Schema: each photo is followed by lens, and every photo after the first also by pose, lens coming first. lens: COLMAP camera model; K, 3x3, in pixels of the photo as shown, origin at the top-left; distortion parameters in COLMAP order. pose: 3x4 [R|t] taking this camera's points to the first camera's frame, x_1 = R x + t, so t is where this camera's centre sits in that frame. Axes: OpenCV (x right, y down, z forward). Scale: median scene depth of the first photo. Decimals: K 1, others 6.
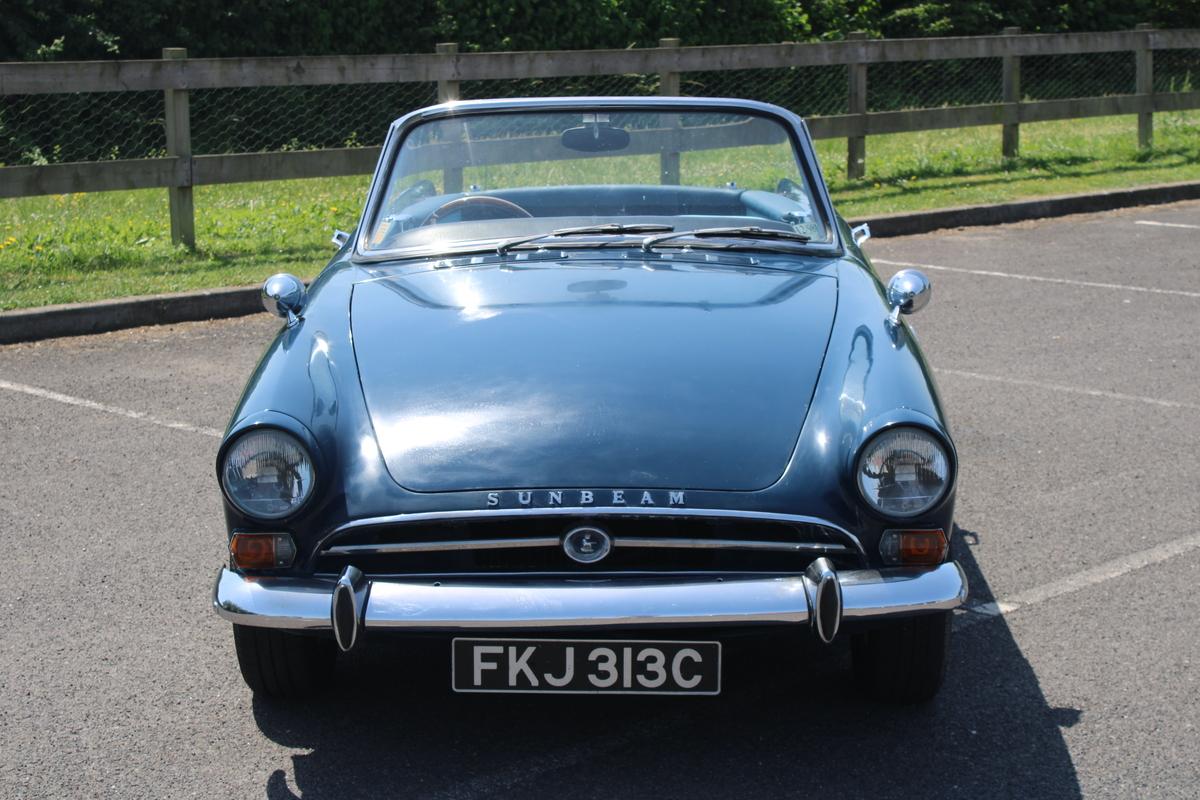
lens RADIAL K [[2264.0, 0, 600.0], [0, 2264.0, 400.0], [0, 0, 1]] dist [-0.031434, -0.168327]
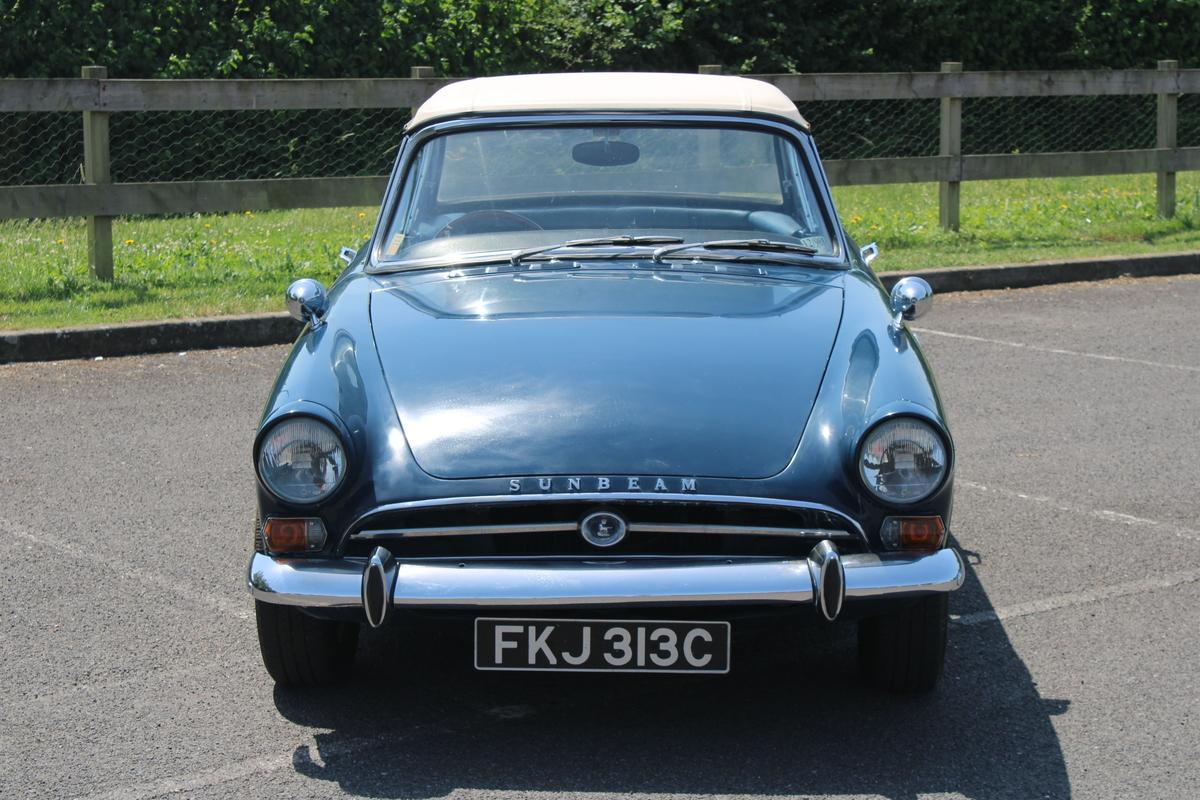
lens RADIAL K [[2579.1, 0, 600.0], [0, 2579.1, 400.0], [0, 0, 1]] dist [0.058087, 0.194841]
pose [[0.999975, 0.004251, 0.005669, -0.014349], [-0.004079, 0.999541, -0.030014, 0.039594], [-0.005794, 0.029990, 0.999533, -0.203837]]
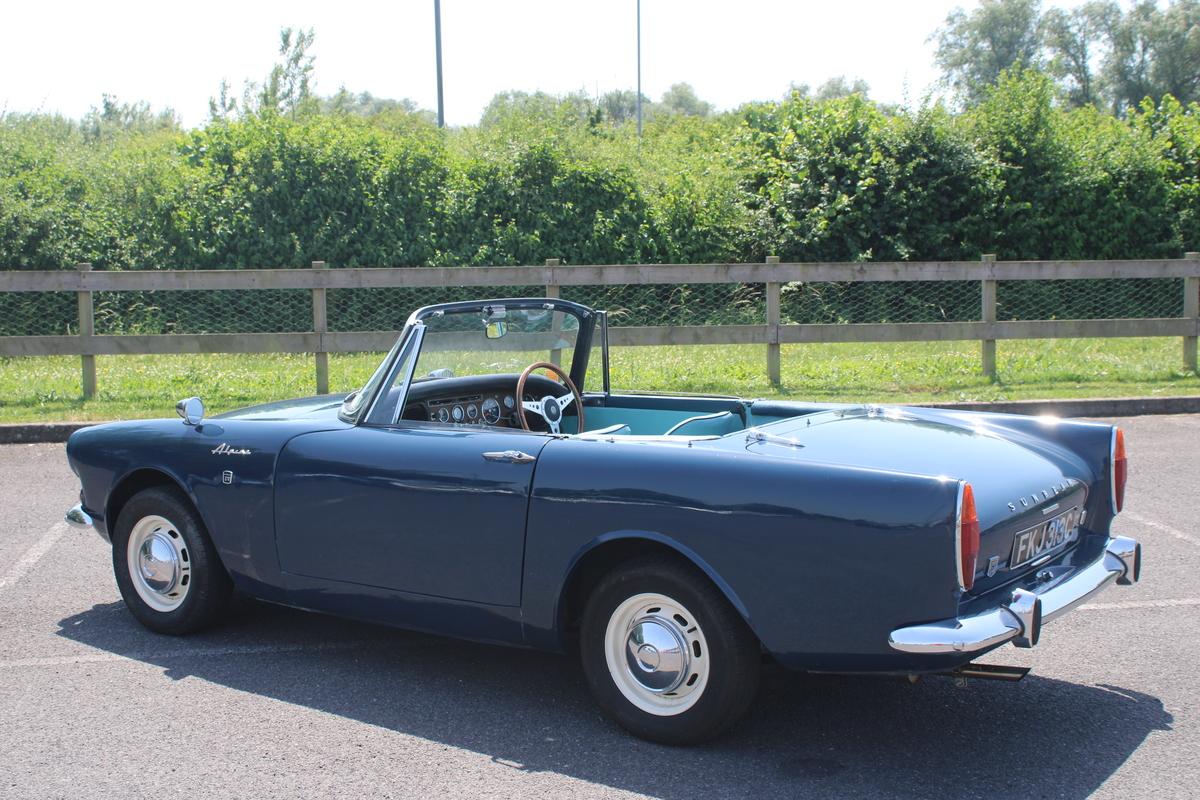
lens RADIAL K [[1562.2, 0, 600.0], [0, 1562.2, 400.0], [0, 0, 1]] dist [-0.025292, -0.061953]
pose [[0.887095, 0.046586, -0.459231, 1.484459], [-0.073286, 0.996489, -0.040479, -0.115845], [0.455733, 0.069564, 0.887394, 0.572798]]
